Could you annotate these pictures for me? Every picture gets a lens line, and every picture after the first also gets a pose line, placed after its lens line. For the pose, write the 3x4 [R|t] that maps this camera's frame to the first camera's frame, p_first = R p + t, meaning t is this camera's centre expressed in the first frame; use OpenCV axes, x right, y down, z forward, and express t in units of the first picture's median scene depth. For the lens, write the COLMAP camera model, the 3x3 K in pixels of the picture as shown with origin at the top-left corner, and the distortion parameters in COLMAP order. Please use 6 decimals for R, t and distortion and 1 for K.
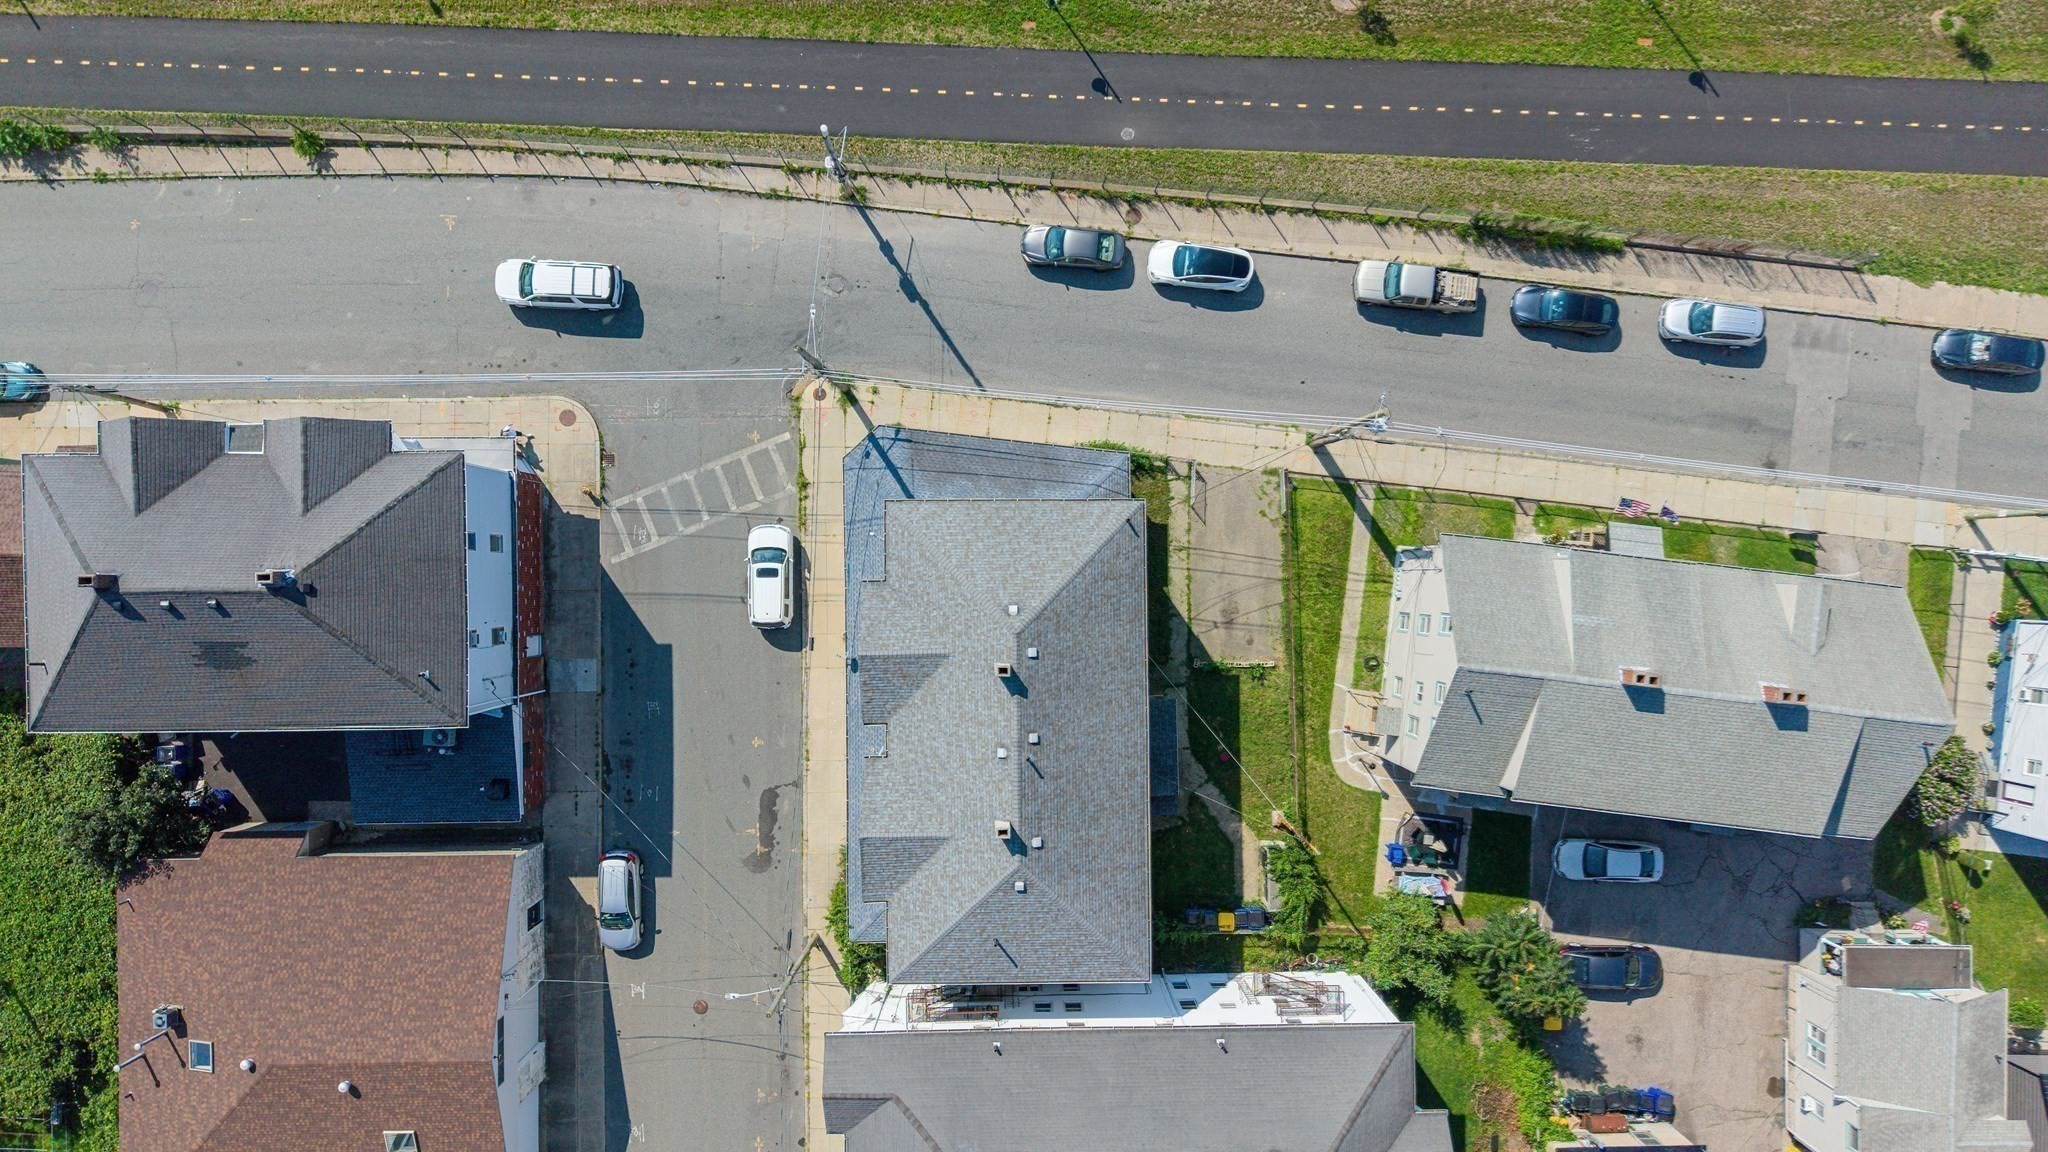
lens RADIAL K [[1358.0, 0, 1026.7], [0, 1358.0, 622.8], [0, 0, 1]] dist [0.062754, -0.048956]
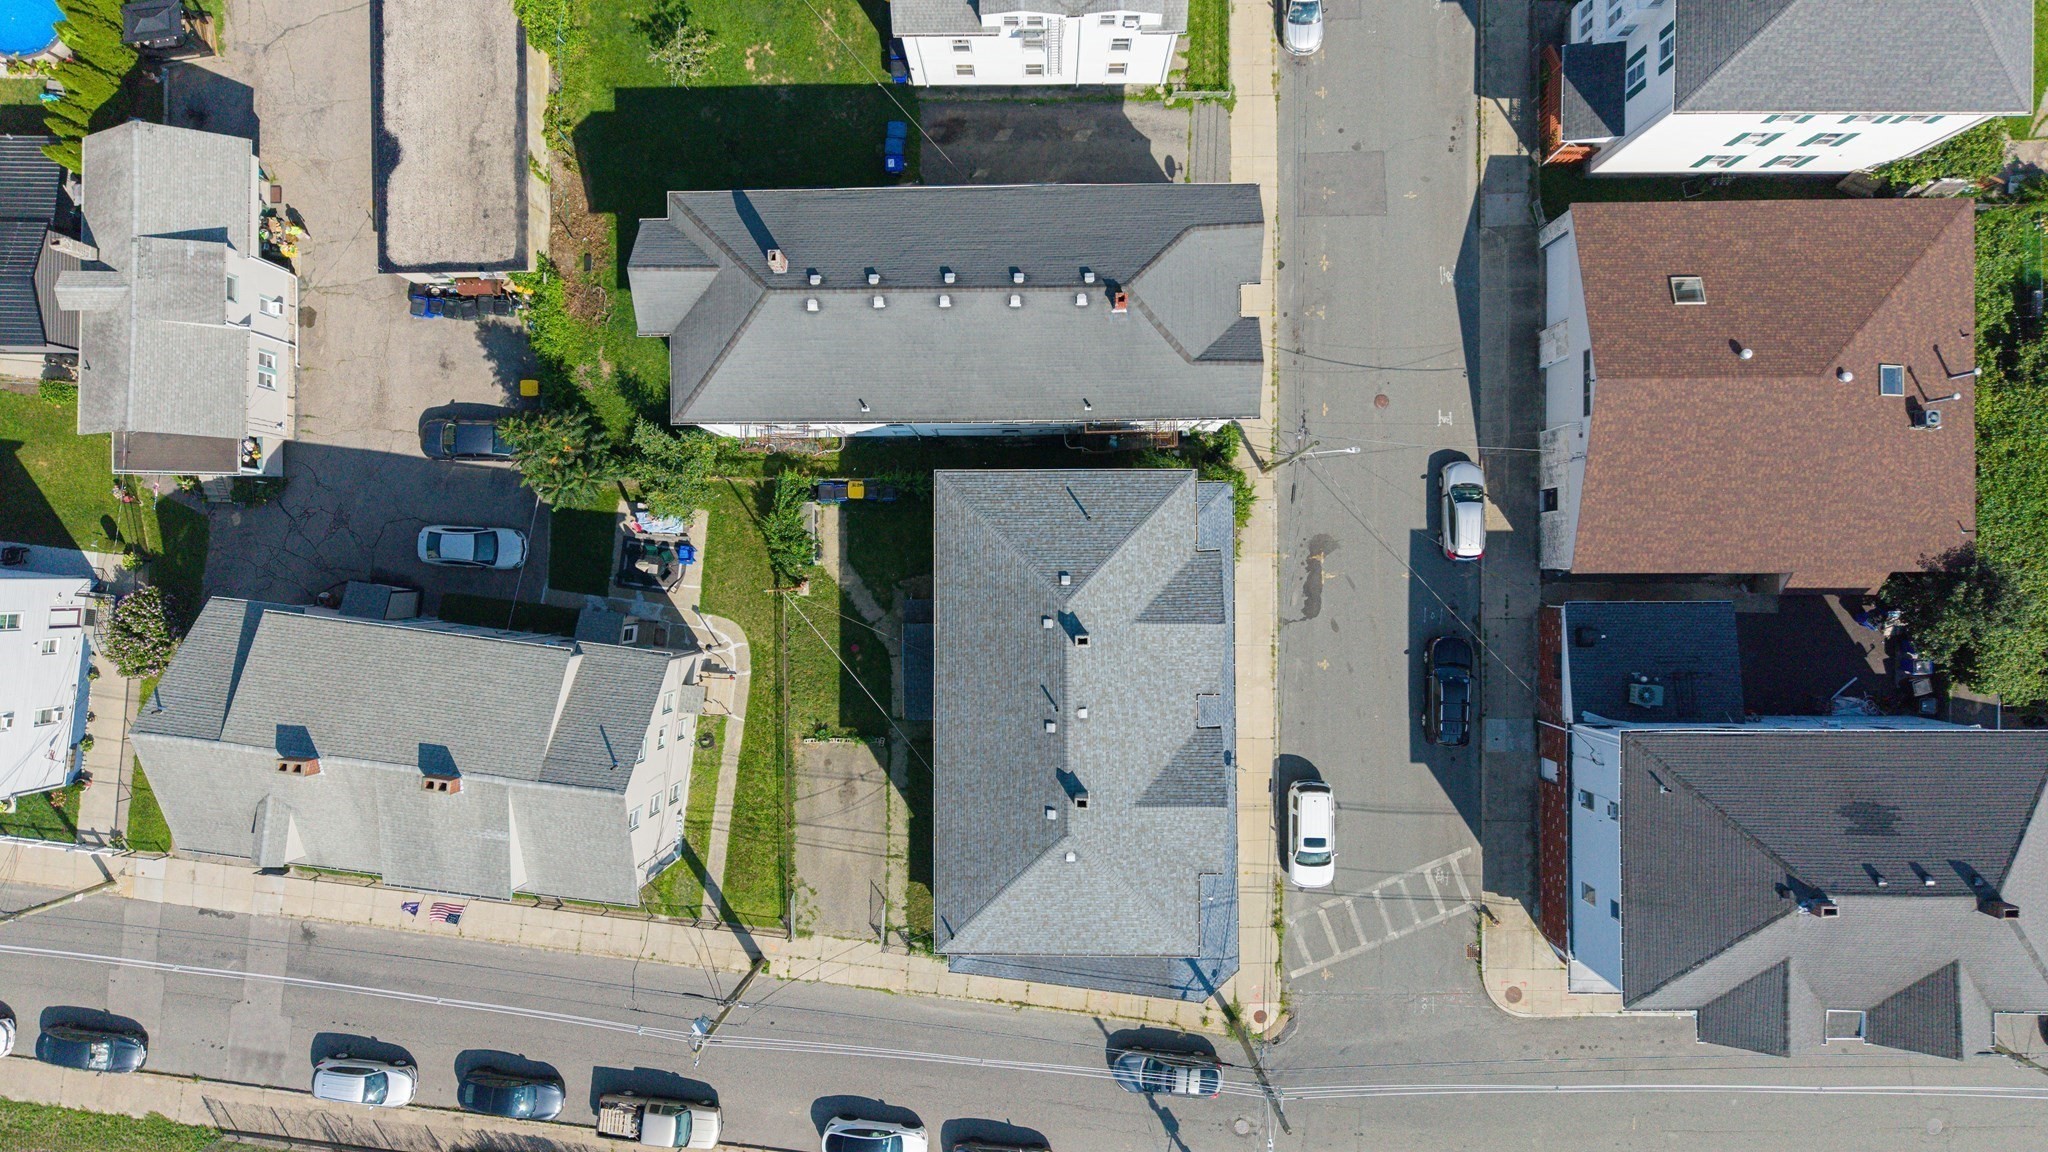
lens RADIAL K [[1358.0, 0, 1026.7], [0, 1358.0, 622.8], [0, 0, 1]] dist [0.062754, -0.048956]
pose [[-0.999942, -0.006187, 0.008805, 0.010601], [0.006150, -0.999972, -0.004191, 0.123536], [0.008831, -0.004136, 0.999952, 0.004067]]
